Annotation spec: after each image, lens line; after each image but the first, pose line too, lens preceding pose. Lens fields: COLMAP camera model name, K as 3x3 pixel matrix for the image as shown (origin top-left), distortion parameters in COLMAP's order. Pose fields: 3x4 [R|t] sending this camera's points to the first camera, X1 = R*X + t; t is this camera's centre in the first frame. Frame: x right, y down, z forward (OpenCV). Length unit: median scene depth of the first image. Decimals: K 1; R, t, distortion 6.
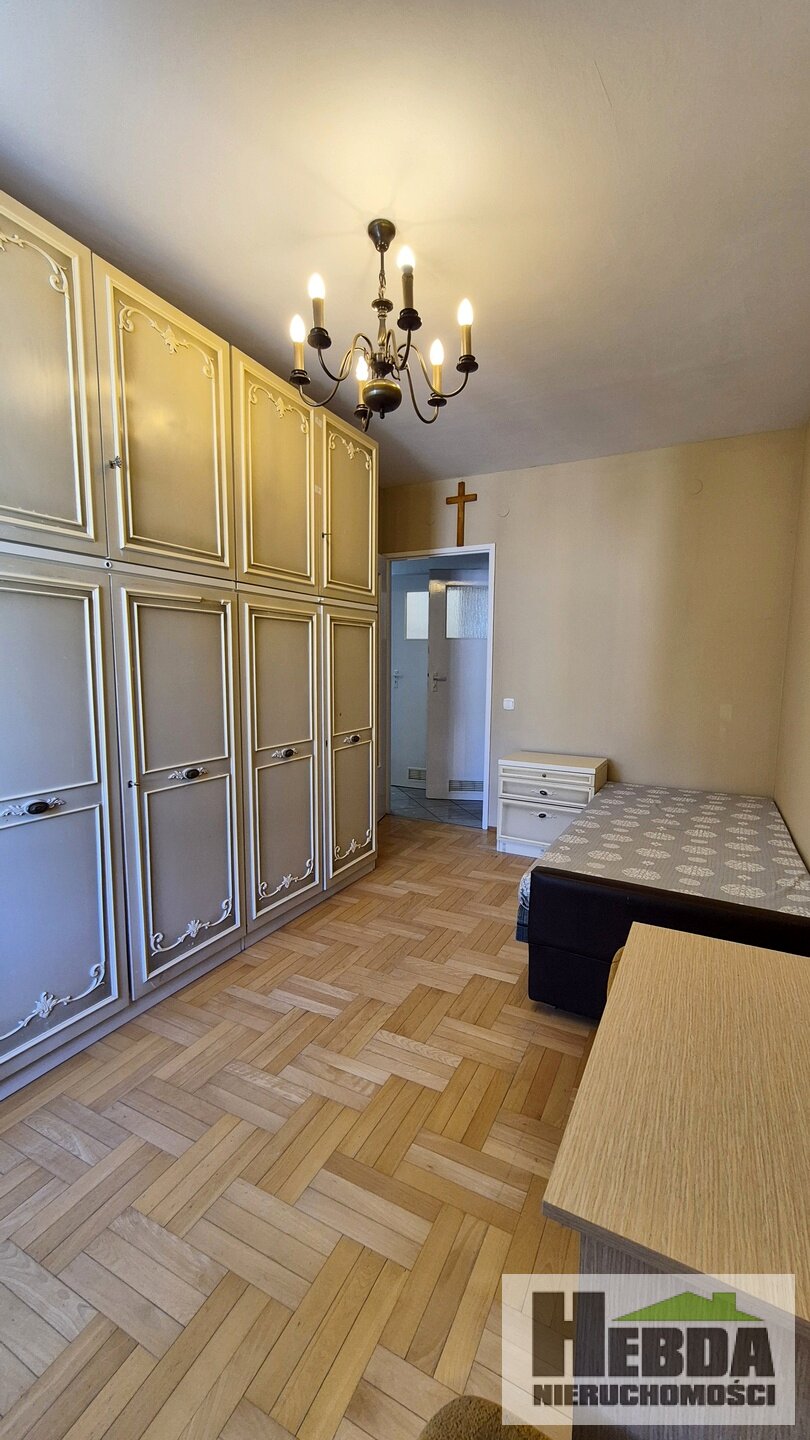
lens RADIAL K [[568.7, 0, 415.1], [0, 568.7, 738.1], [0, 0, 1]] dist [-0.002095, -0.000600]
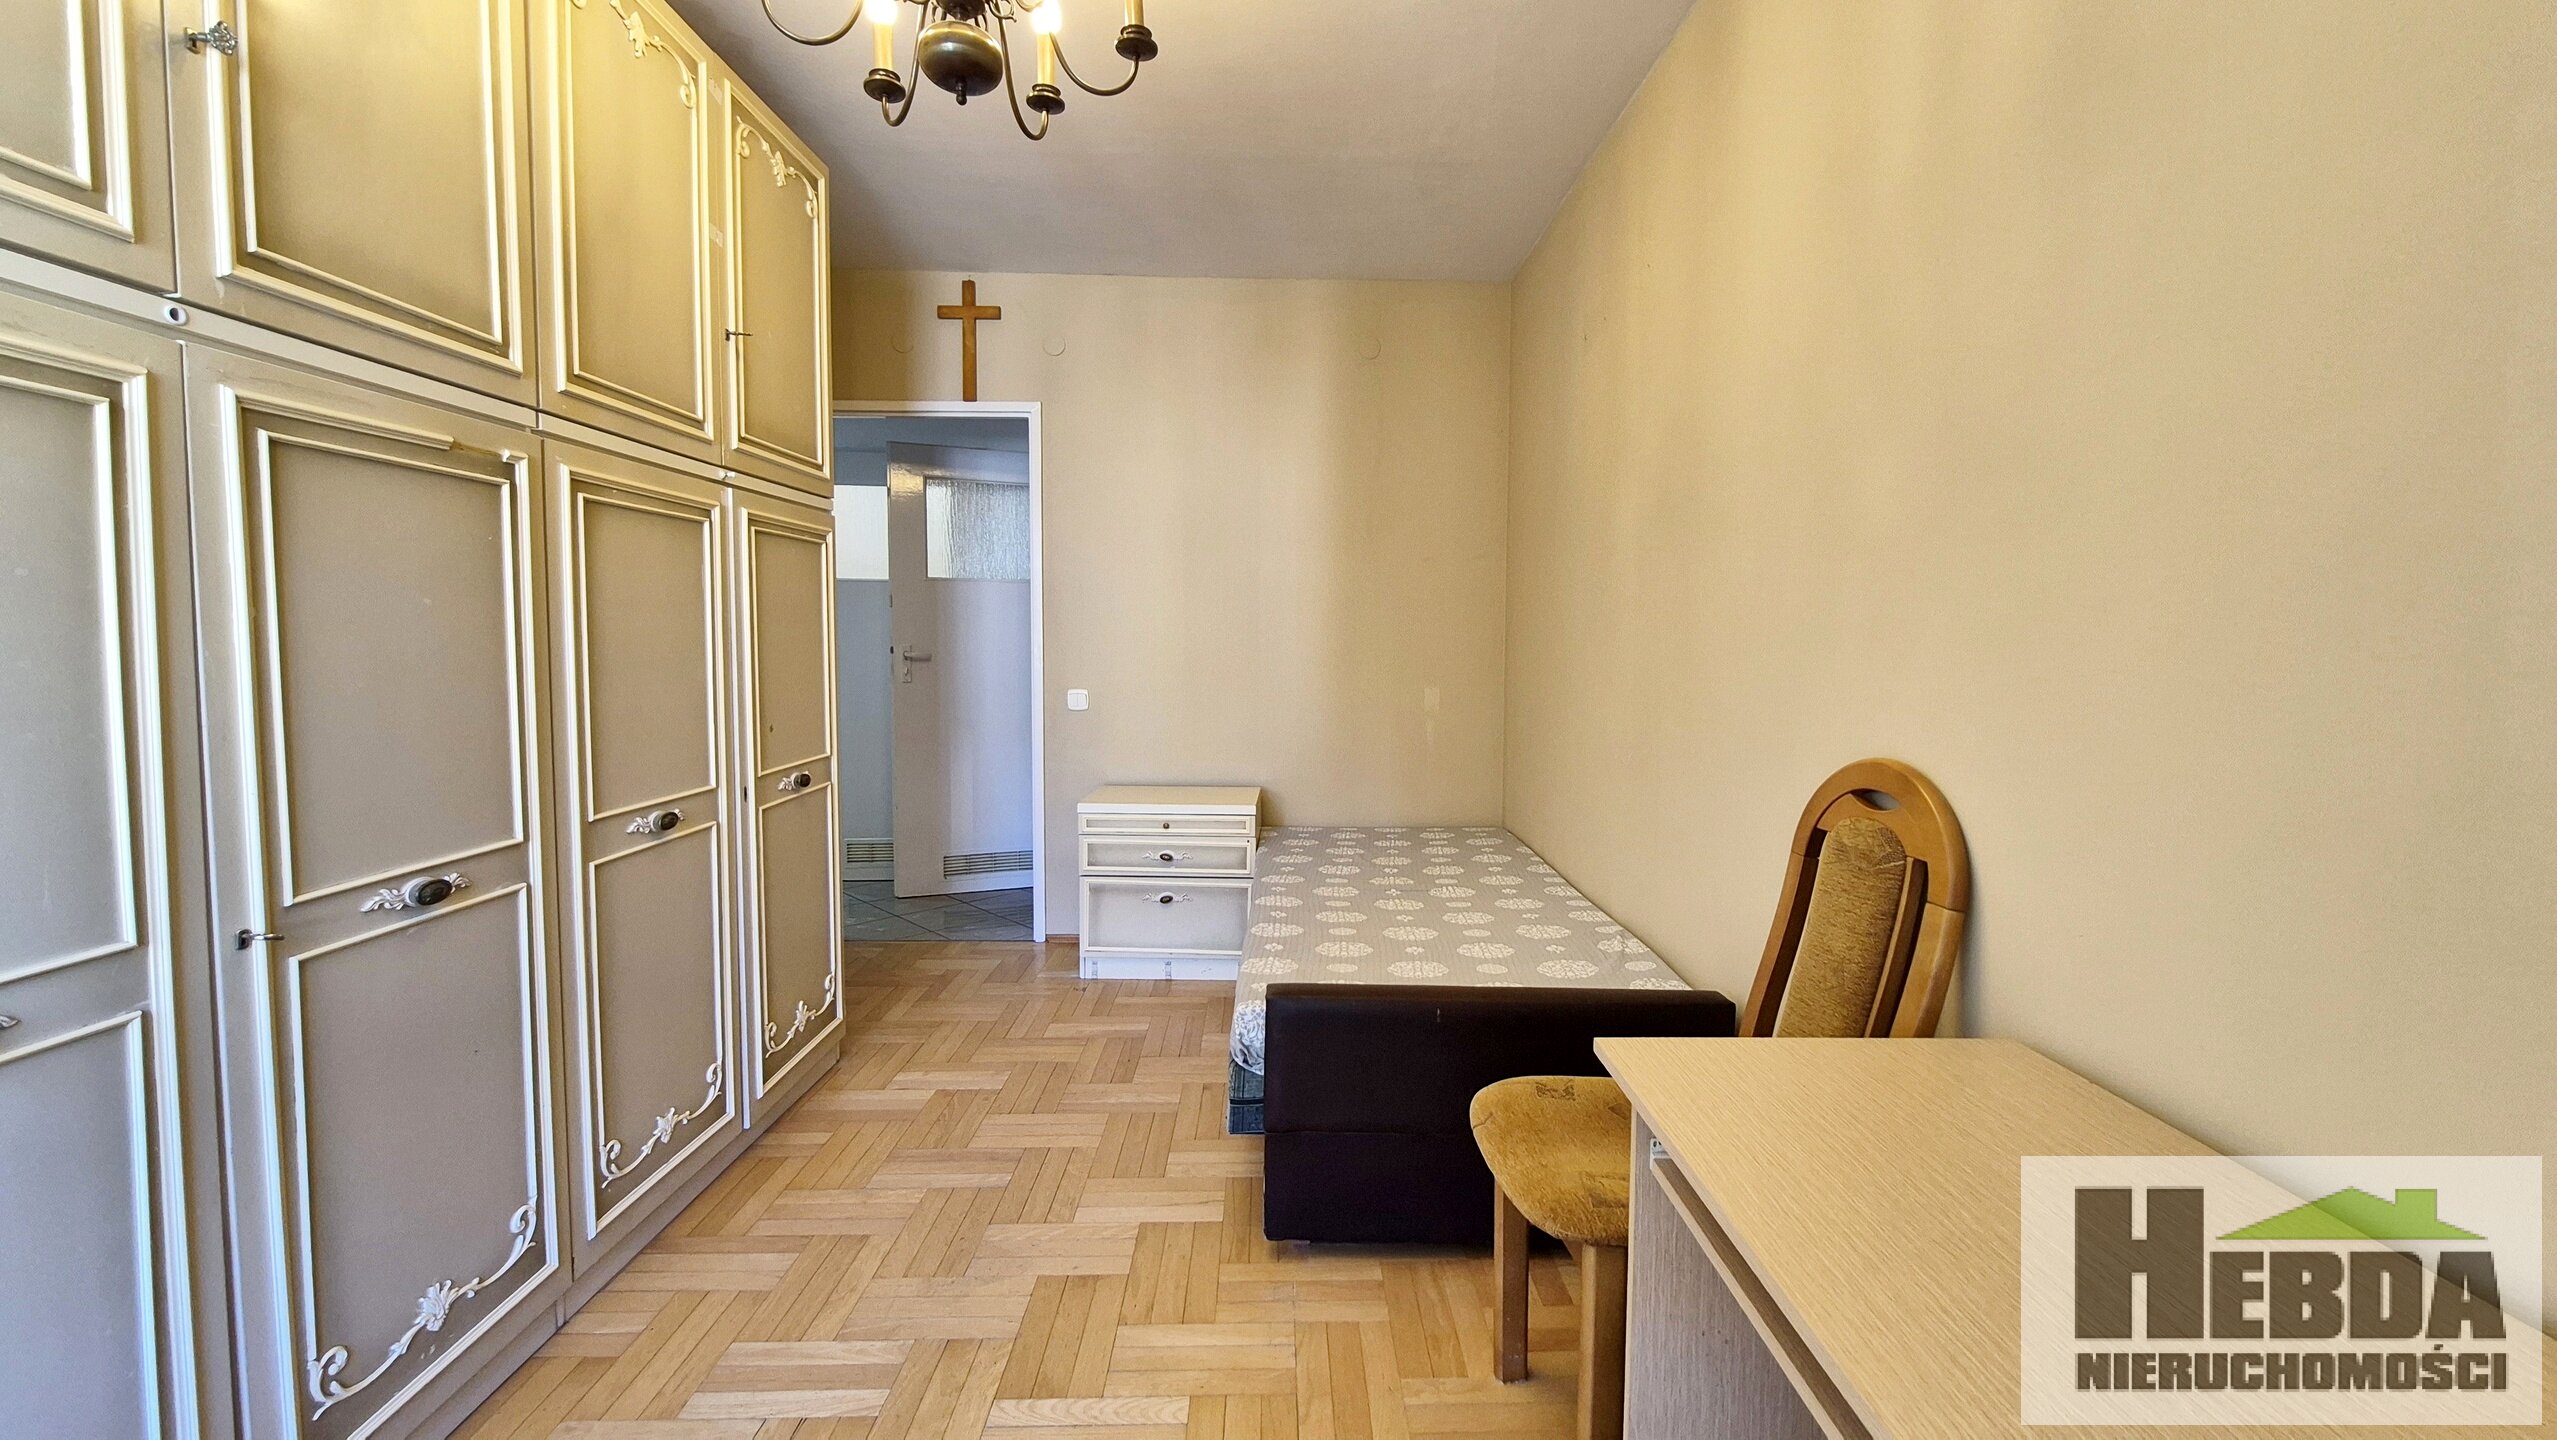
lens RADIAL K [[1009.8, 0, 1284.2], [0, 1009.8, 708.0], [0, 0, 1]] dist [-0.002095, -0.000600]
pose [[0.877320, -0.035104, 0.478620, -0.174458], [0.065375, 0.996766, -0.046727, 0.007291], [-0.475432, 0.072284, 0.876778, 0.105554]]
